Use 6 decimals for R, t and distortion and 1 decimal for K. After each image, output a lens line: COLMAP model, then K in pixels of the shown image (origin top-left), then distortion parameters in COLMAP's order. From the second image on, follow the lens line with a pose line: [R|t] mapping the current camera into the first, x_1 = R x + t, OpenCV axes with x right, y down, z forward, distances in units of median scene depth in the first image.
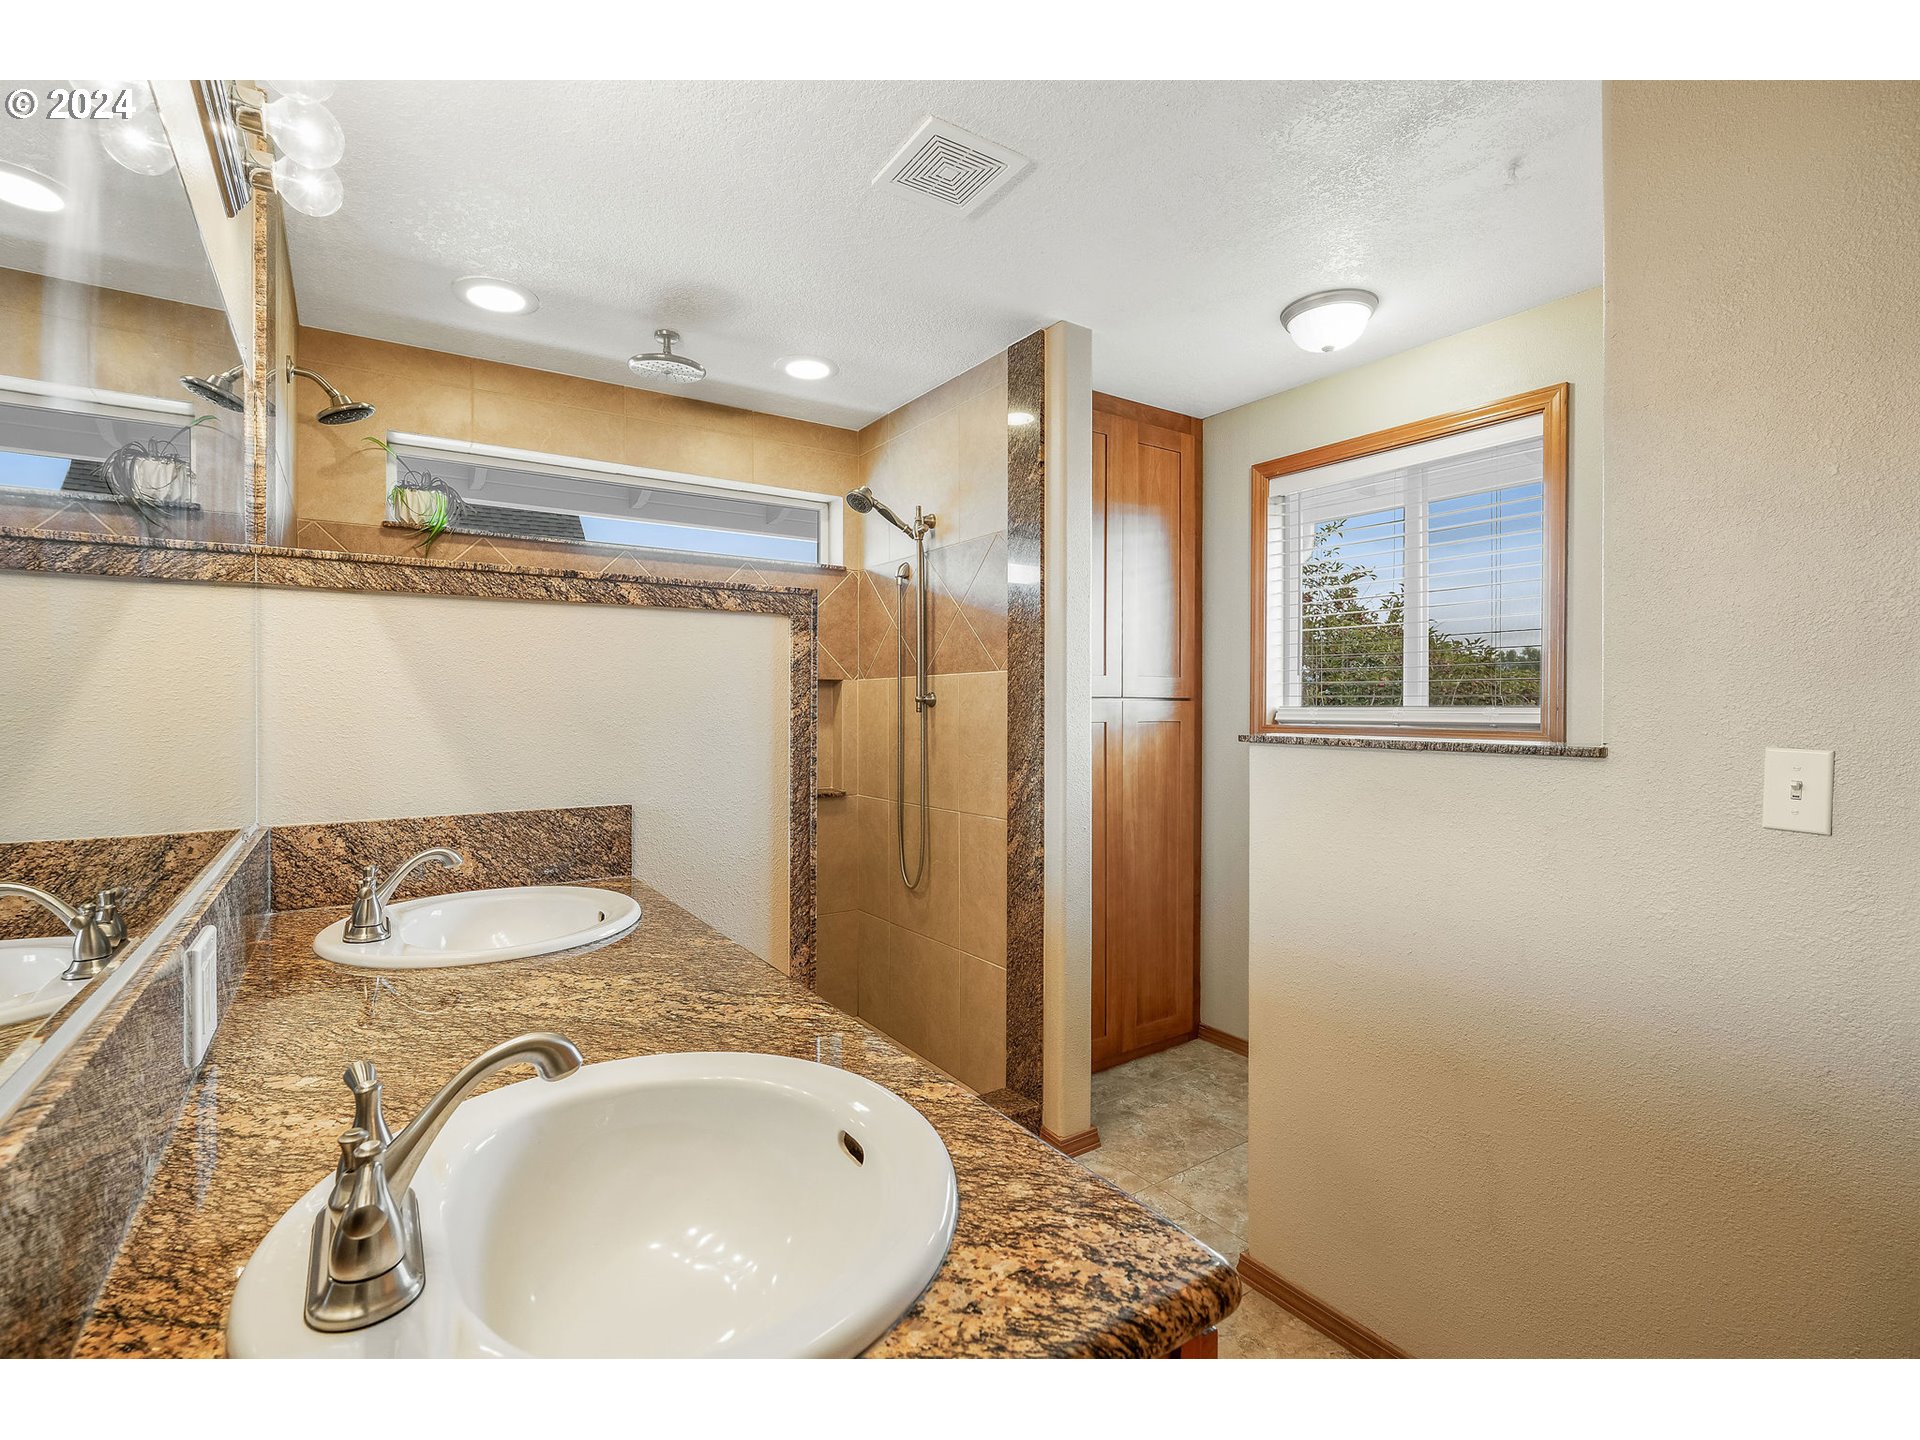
lens RADIAL K [[849.5, 0, 974.0], [0, 849.5, 712.2], [0, 0, 1]] dist [-0.006895, 0.000808]
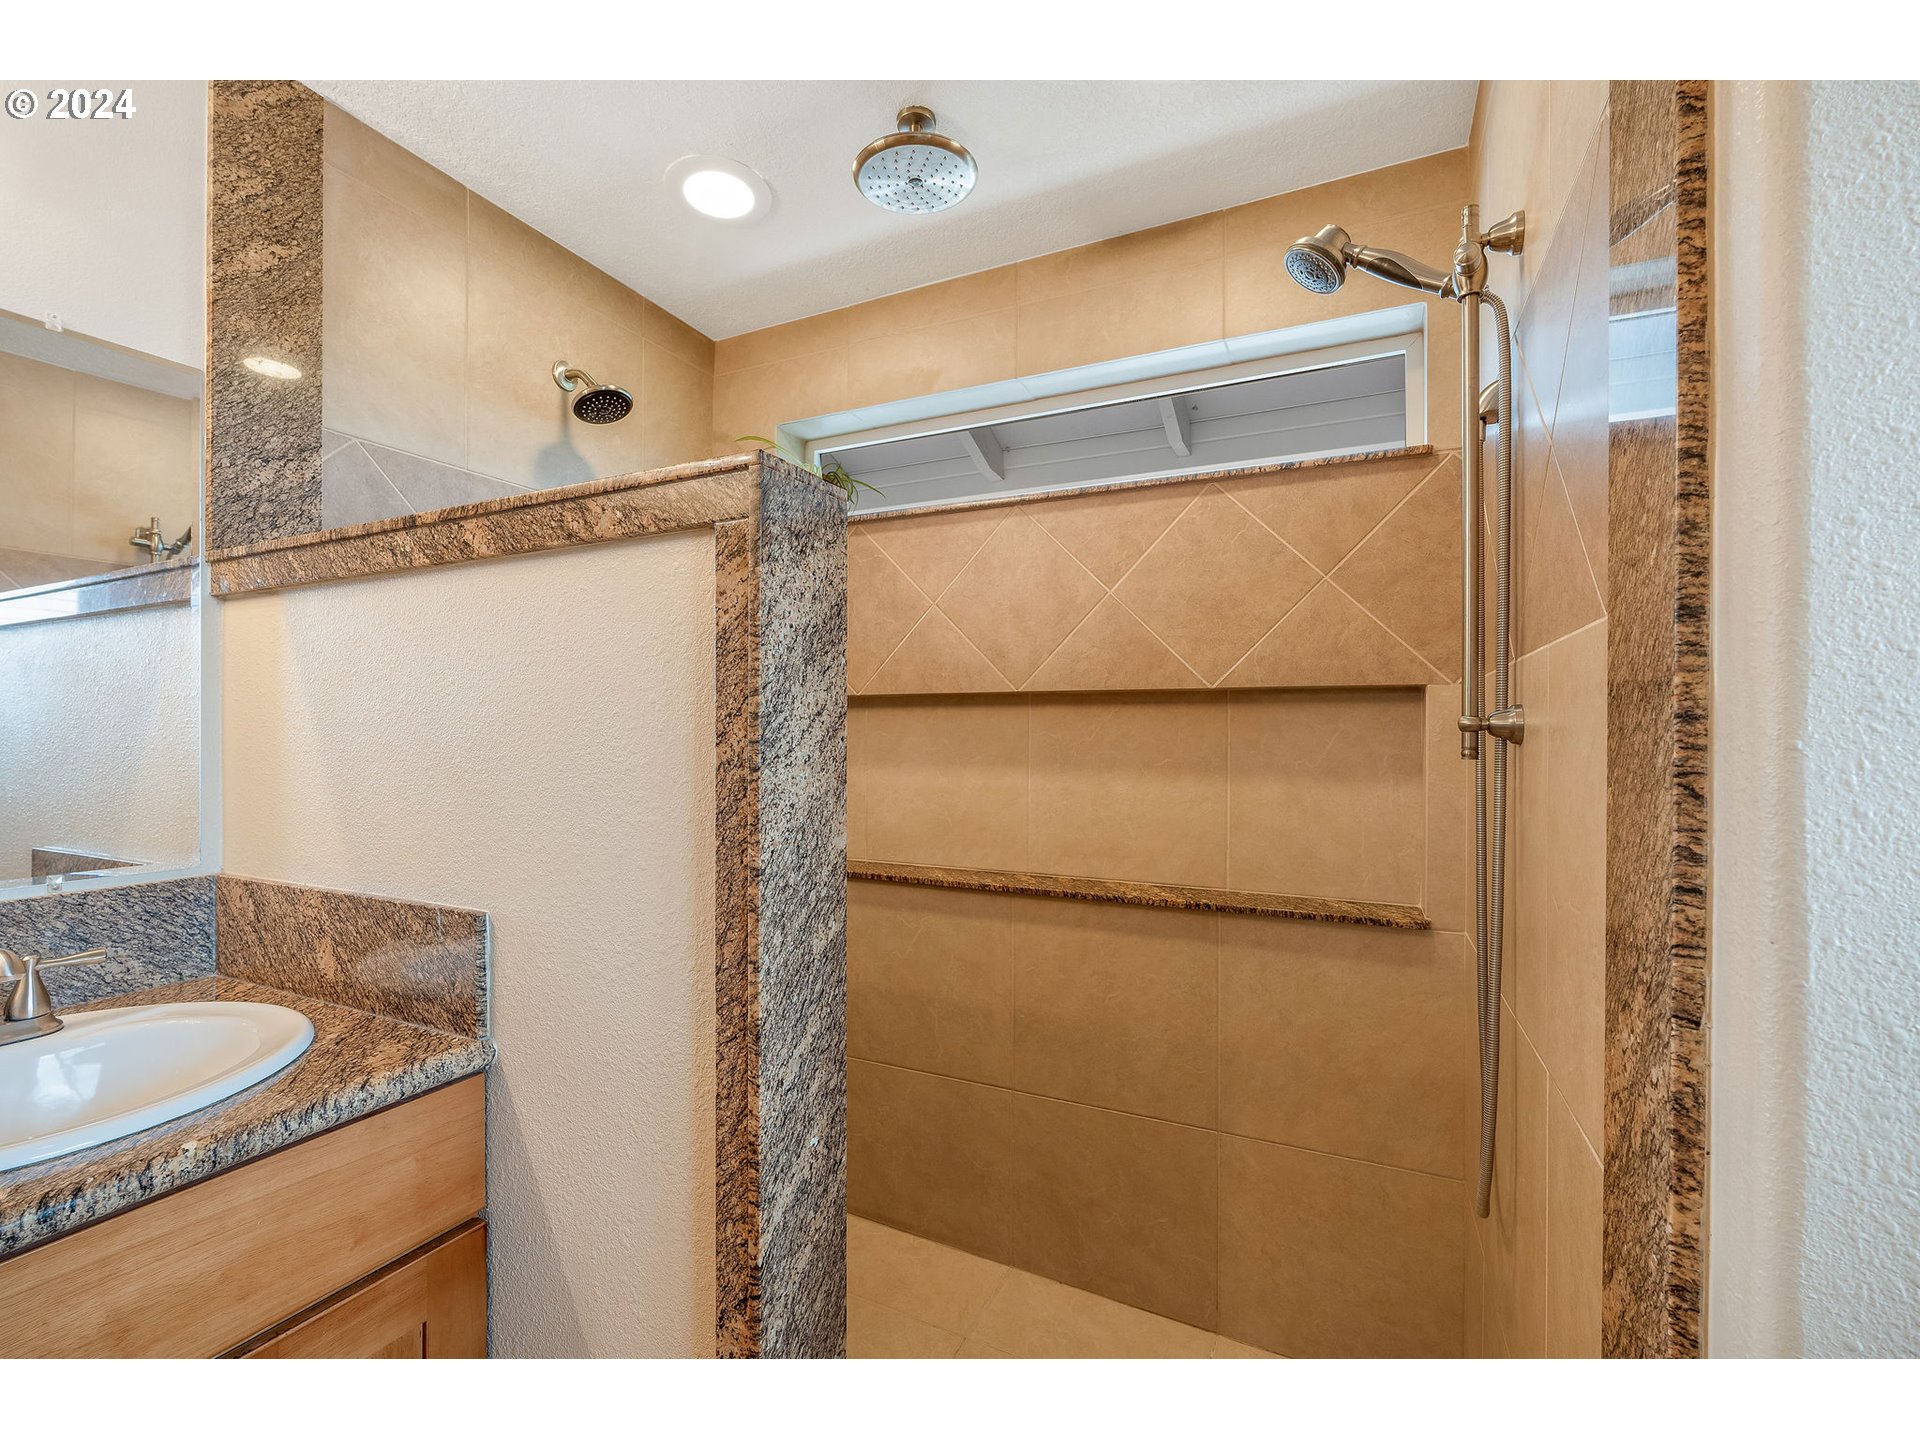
lens RADIAL K [[849.5, 0, 947.4], [0, 849.5, 729.2], [0, 0, 1]] dist [-0.006895, 0.000808]
pose [[0.487788, -0.001708, -0.872960, 0.213599], [-0.010864, 0.999909, -0.008027, -0.010219], [0.872895, 0.013399, 0.487725, 0.896243]]
